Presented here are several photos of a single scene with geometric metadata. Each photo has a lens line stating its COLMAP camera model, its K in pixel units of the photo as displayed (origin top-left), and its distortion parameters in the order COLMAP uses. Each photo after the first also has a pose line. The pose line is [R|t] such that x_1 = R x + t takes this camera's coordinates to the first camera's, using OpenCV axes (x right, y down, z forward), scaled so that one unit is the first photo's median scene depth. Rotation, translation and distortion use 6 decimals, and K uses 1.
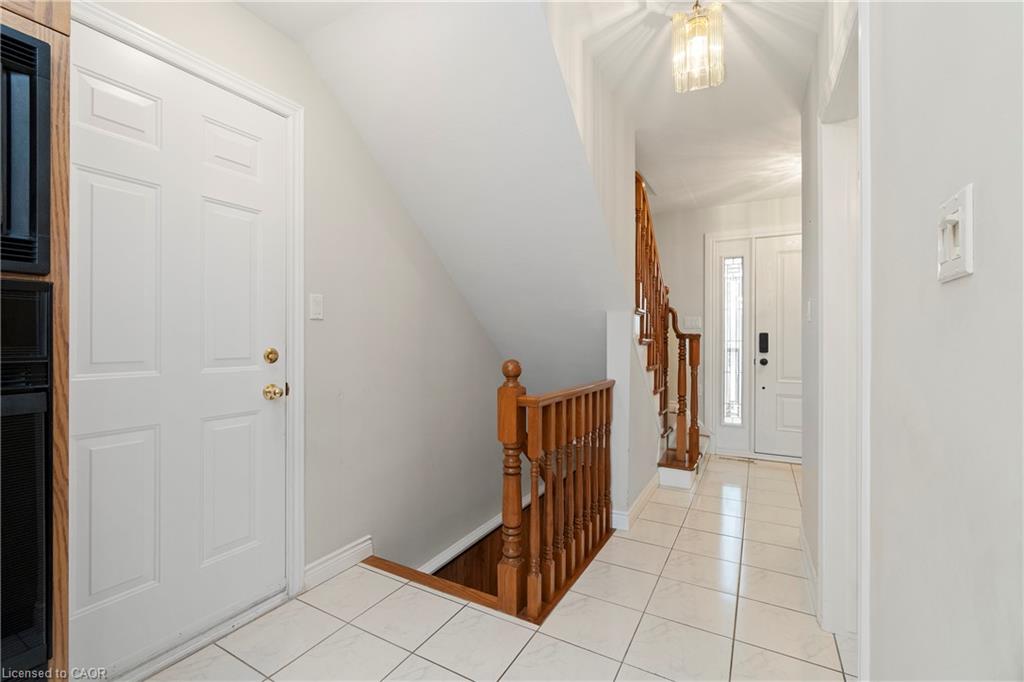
lens RADIAL K [[443.1, 0, 509.5], [0, 443.1, 342.1], [0, 0, 1]] dist [-0.003528, -0.000368]
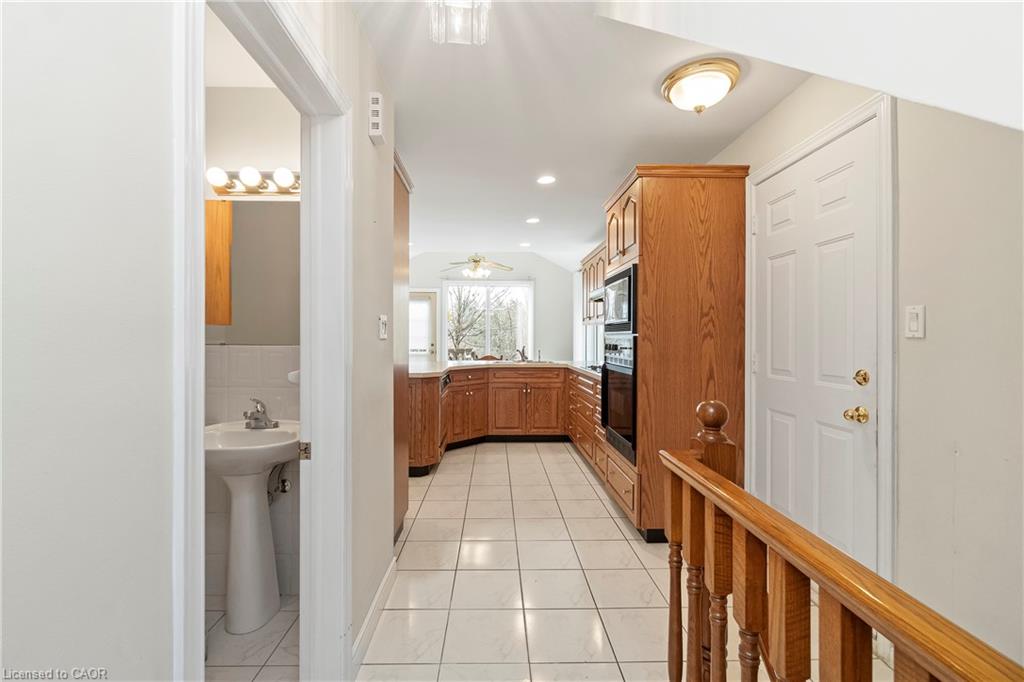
lens RADIAL K [[443.1, 0, 501.5], [0, 443.1, 337.4], [0, 0, 1]] dist [-0.003528, -0.000368]
pose [[-0.854566, 0.005871, -0.519310, 0.623621], [0.003314, 0.999977, 0.005852, -0.064167], [0.519332, 0.003280, -0.854566, 1.387153]]
